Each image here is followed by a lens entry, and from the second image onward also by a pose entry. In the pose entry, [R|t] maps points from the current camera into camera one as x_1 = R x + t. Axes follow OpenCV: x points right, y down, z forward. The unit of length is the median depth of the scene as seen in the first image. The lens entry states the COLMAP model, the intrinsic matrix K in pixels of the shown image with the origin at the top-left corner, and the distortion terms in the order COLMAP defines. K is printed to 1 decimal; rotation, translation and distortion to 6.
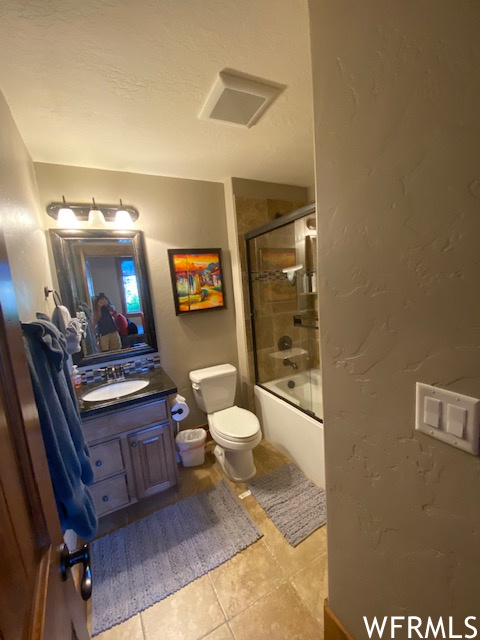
lens RADIAL K [[257.7, 0, 243.2], [0, 257.7, 321.1], [0, 0, 1]] dist [0.020849, -0.021366]
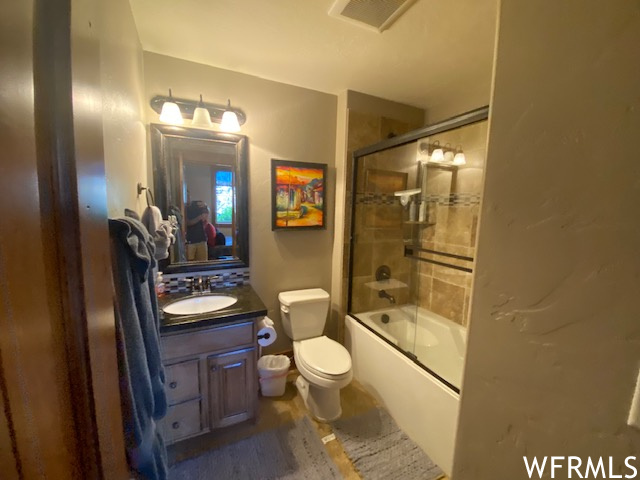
lens RADIAL K [[256.8, 0, 318.9], [0, 256.8, 238.2], [0, 0, 1]] dist [0.022422, -0.023973]
pose [[0.993460, 0.109197, -0.033371, -0.066971], [-0.109843, 0.993783, -0.018170, 0.005049], [0.031179, 0.021717, 0.999278, 0.091892]]
